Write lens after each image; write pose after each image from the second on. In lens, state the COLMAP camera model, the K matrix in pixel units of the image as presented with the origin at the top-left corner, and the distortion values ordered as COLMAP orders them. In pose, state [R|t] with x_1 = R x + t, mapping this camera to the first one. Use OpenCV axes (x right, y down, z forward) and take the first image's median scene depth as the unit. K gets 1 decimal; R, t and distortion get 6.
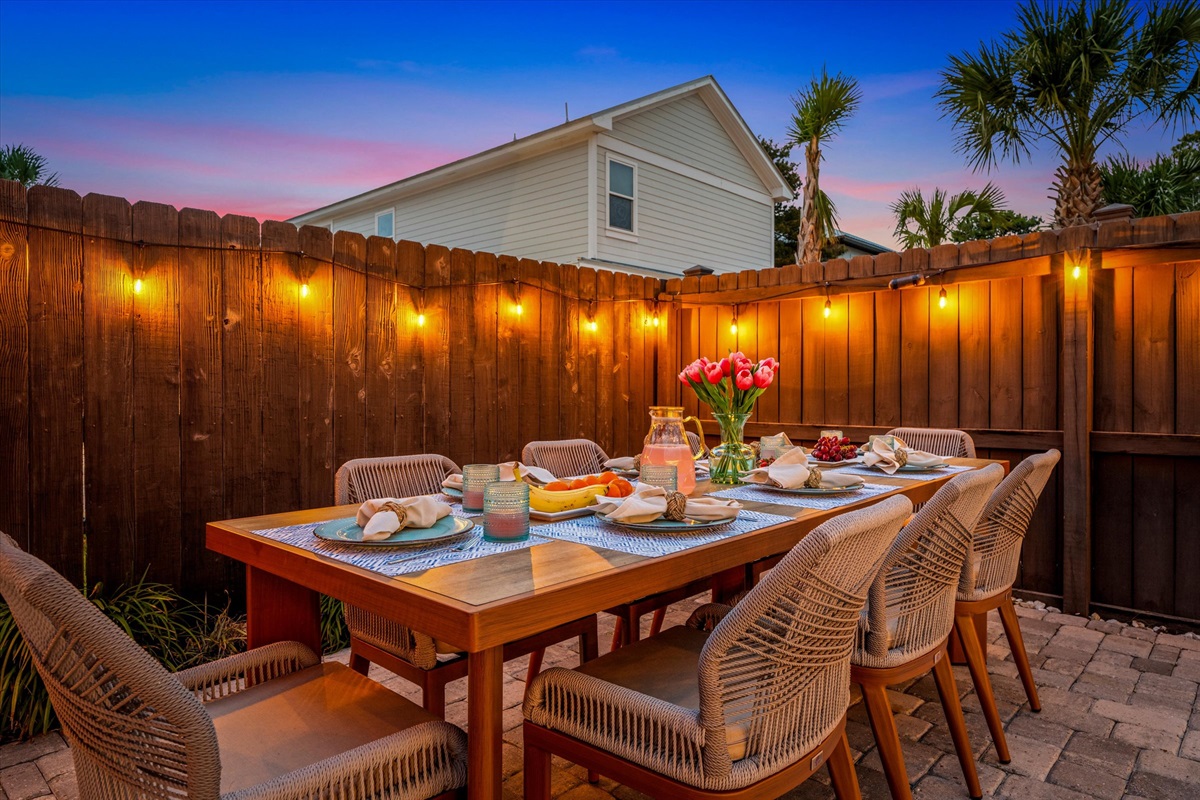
lens RADIAL K [[743.0, 0, 606.6], [0, 743.0, 391.4], [0, 0, 1]] dist [0.001846, 0.002066]
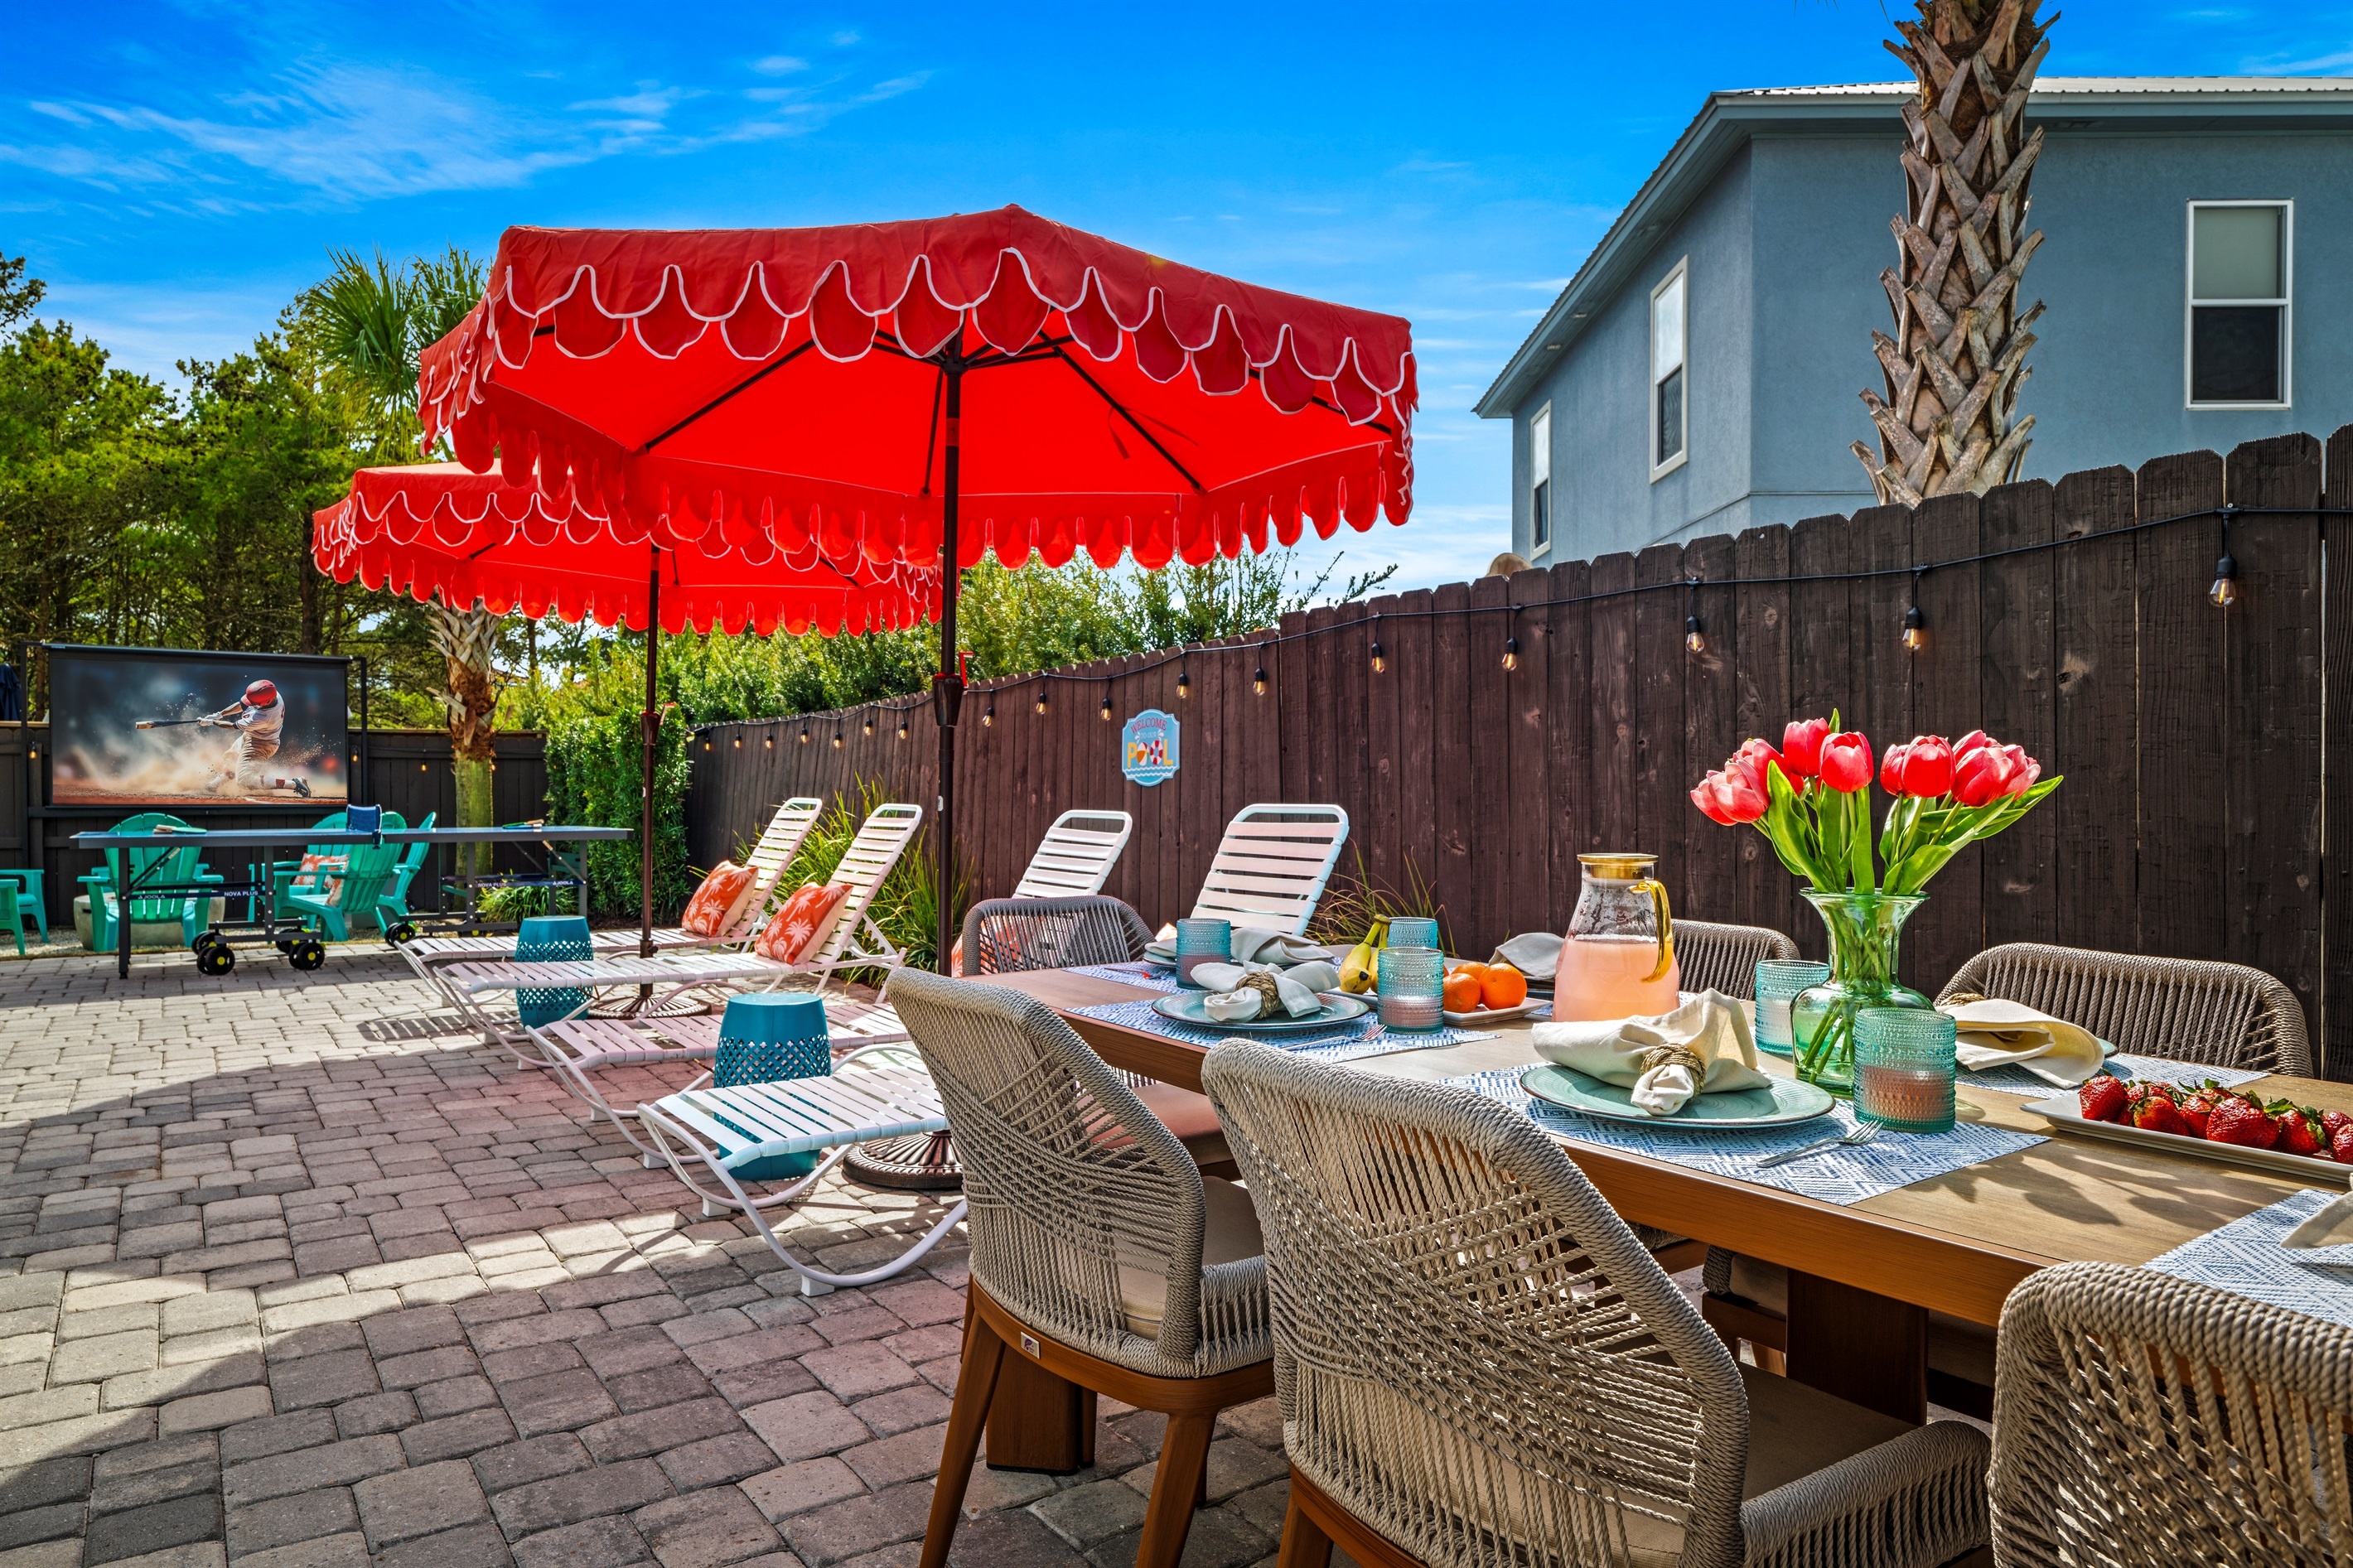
lens RADIAL K [[1456.8, 0, 1186.6], [0, 1456.8, 778.4], [0, 0, 1]] dist [0.001846, 0.002066]
pose [[-0.210448, -0.006910, -0.977581, 0.574419], [-0.012771, 0.999909, -0.004319, -0.007402], [0.977522, 0.011575, -0.210517, 0.536227]]
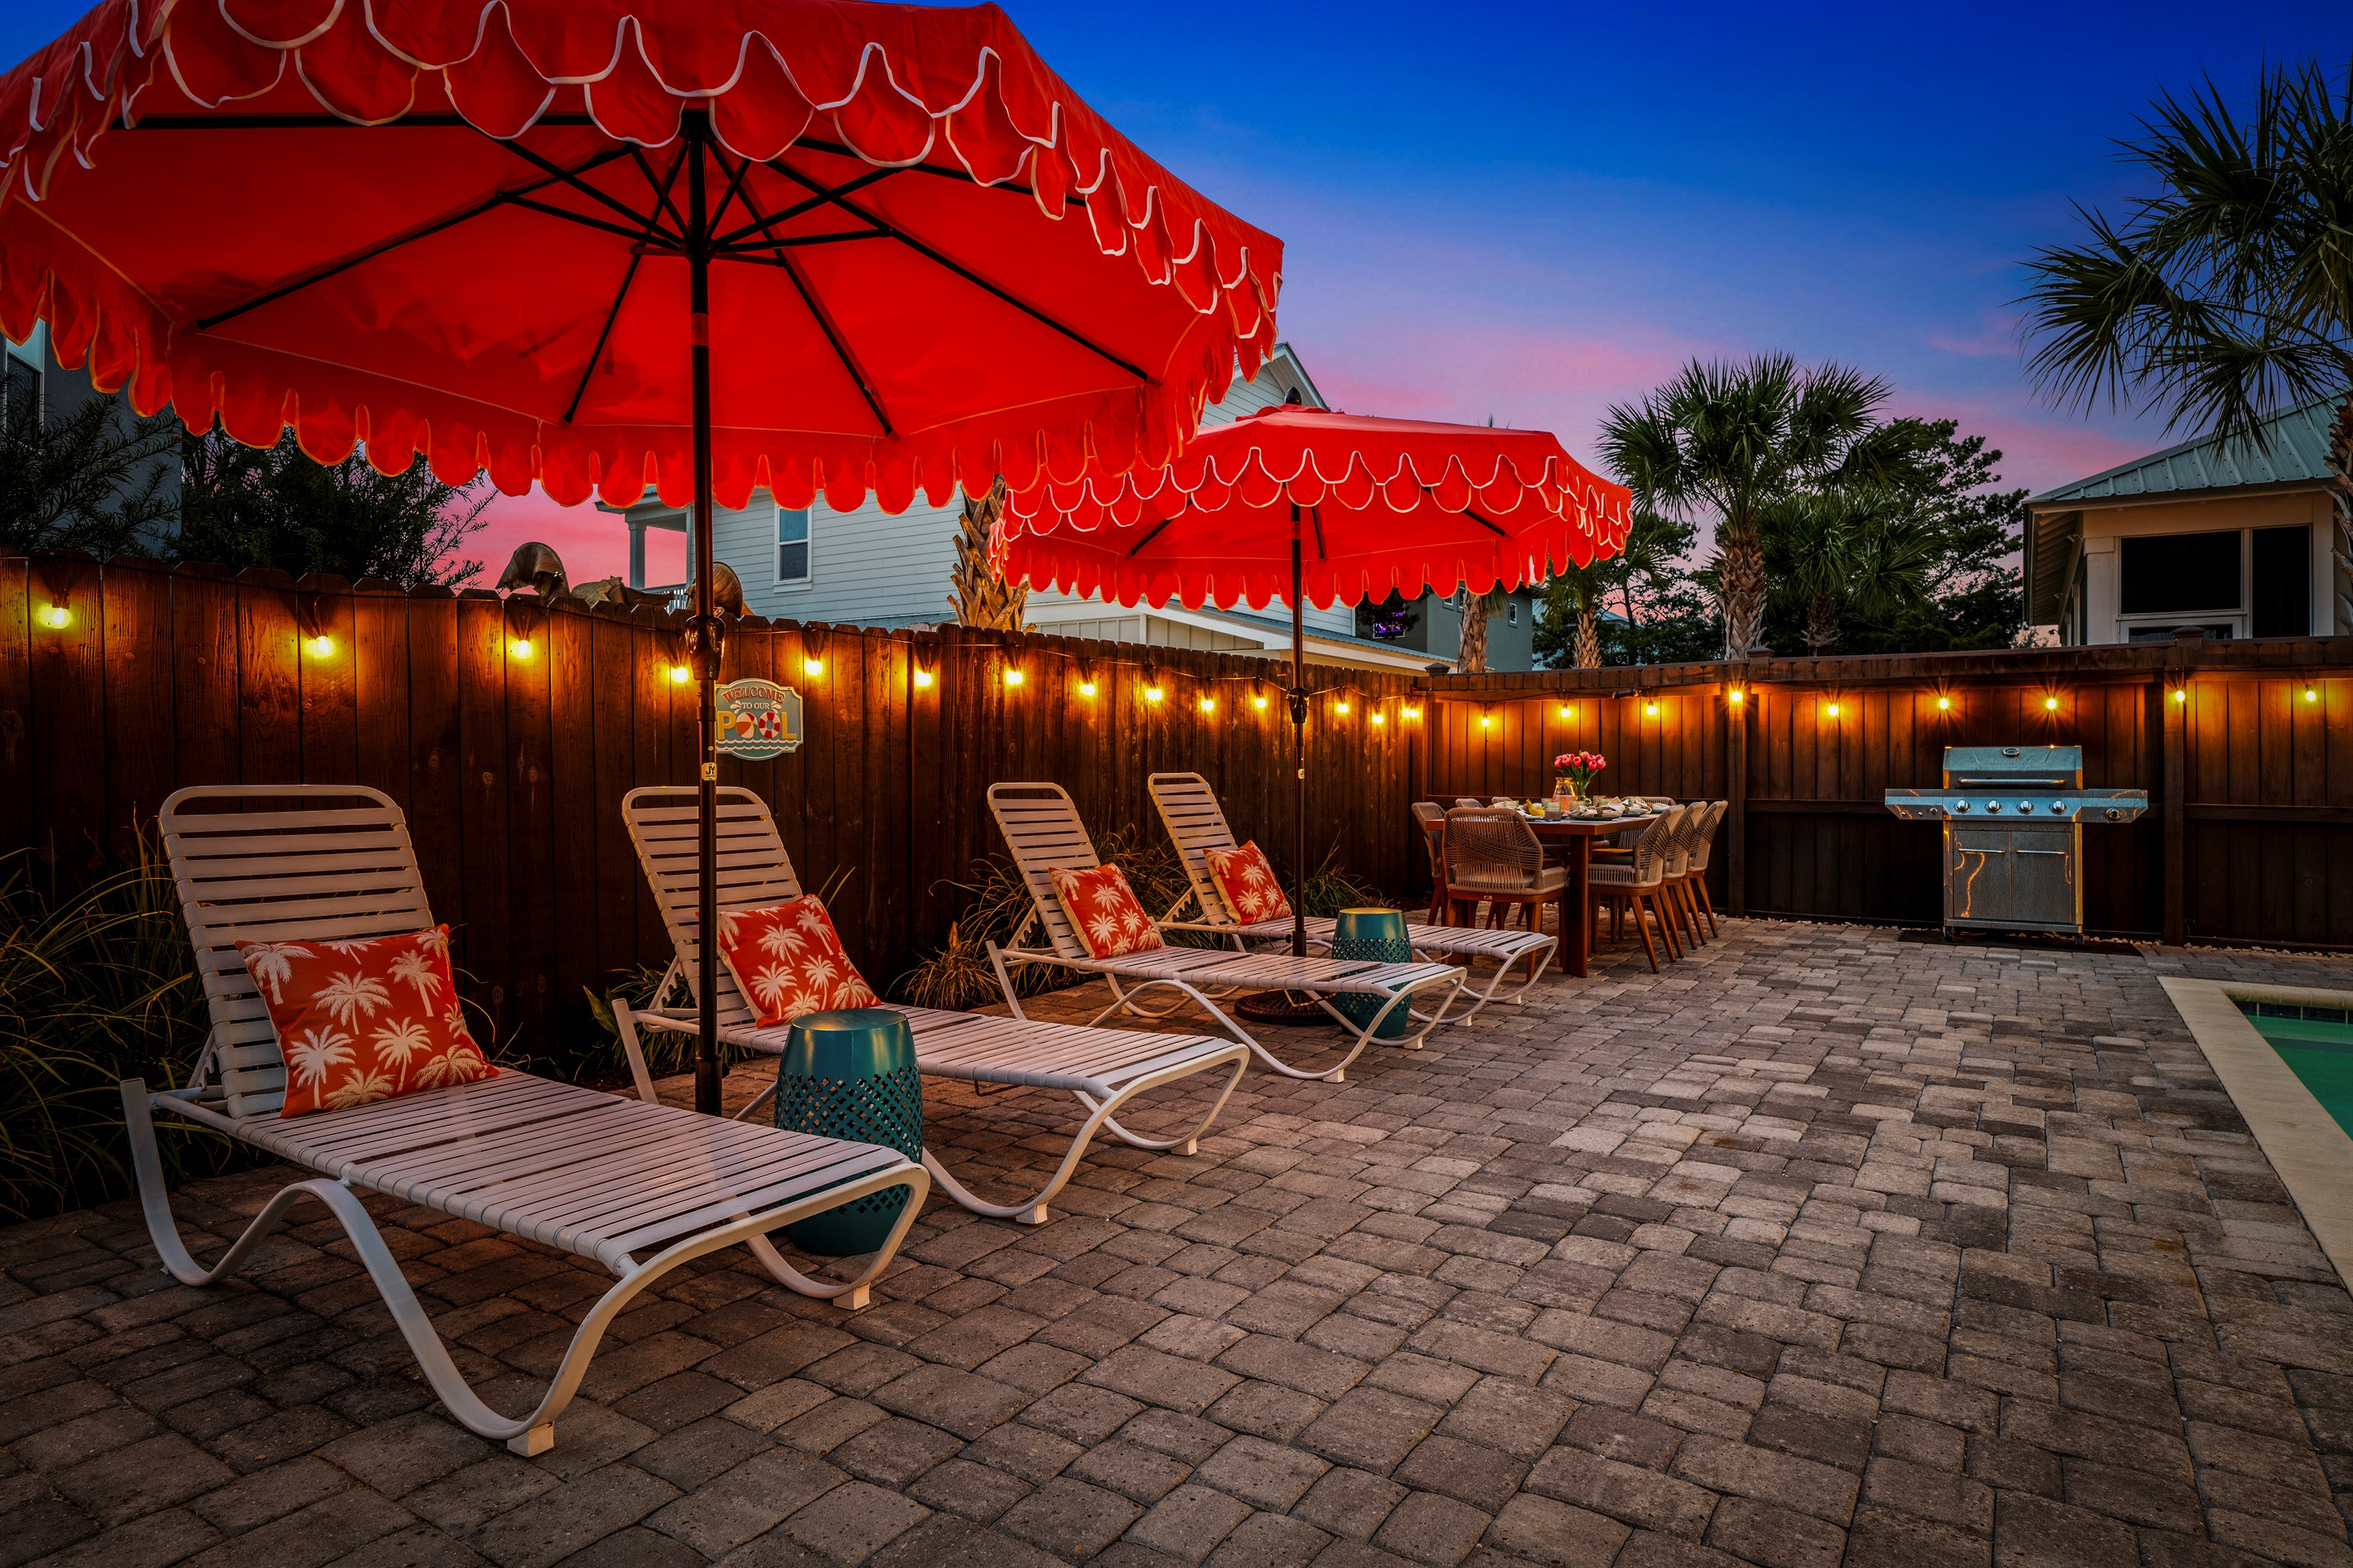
lens RADIAL K [[1334.0, 0, 1187.6], [0, 1334.0, 771.7], [0, 0, 1]] dist [0.003322, -0.000812]
pose [[0.985558, 0.005378, 0.169250, -0.949726], [-0.005129, 0.999985, -0.001904, 0.009047], [-0.169258, 0.001008, 0.985571, -1.522462]]
